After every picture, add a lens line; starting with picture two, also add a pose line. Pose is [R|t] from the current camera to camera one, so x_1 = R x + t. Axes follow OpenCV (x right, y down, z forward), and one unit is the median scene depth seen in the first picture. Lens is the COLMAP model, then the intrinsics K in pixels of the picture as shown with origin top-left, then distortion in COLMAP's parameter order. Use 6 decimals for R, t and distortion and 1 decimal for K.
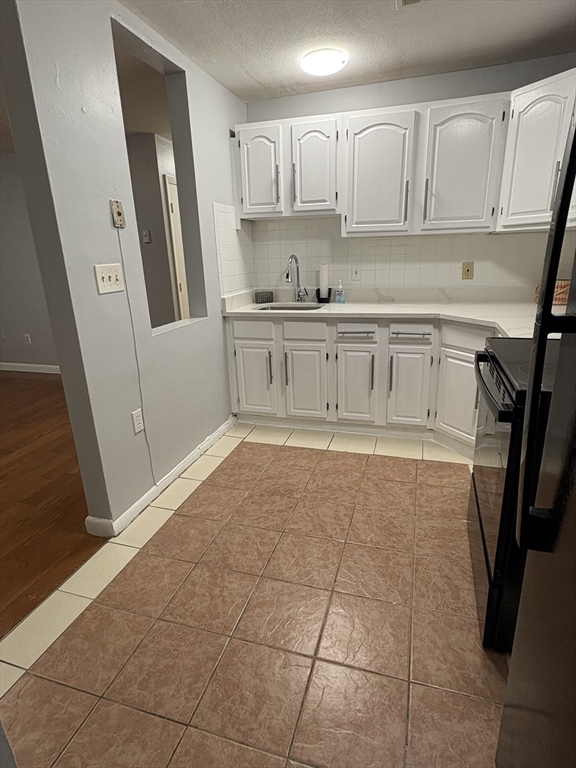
lens RADIAL K [[424.8, 0, 284.3], [0, 424.8, 381.3], [0, 0, 1]] dist [-0.000084, 0.001771]
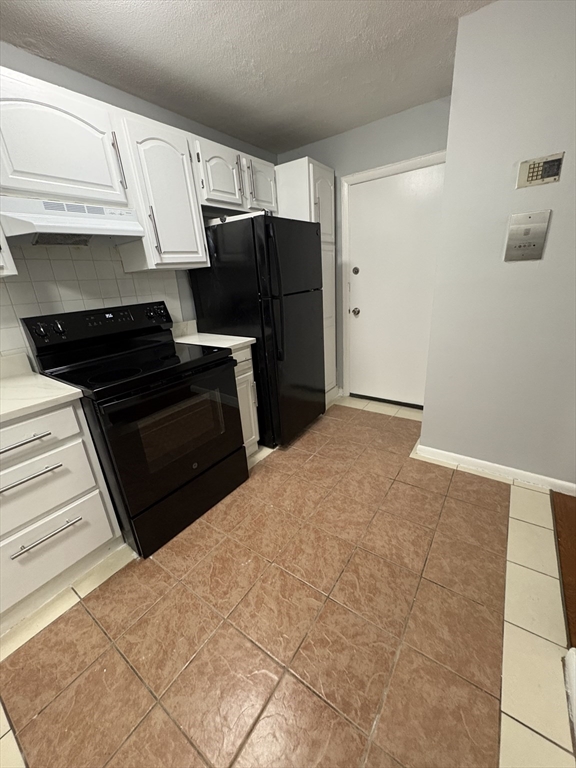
lens RADIAL K [[303.2, 0, 287.1], [0, 303.2, 387.8], [0, 0, 1]] dist [0.001024, 0.000070]
pose [[-0.946355, -0.013636, 0.322841, -0.125198], [0.186064, 0.793850, 0.578949, -0.383936], [-0.264182, 0.607961, -0.748727, 1.288038]]
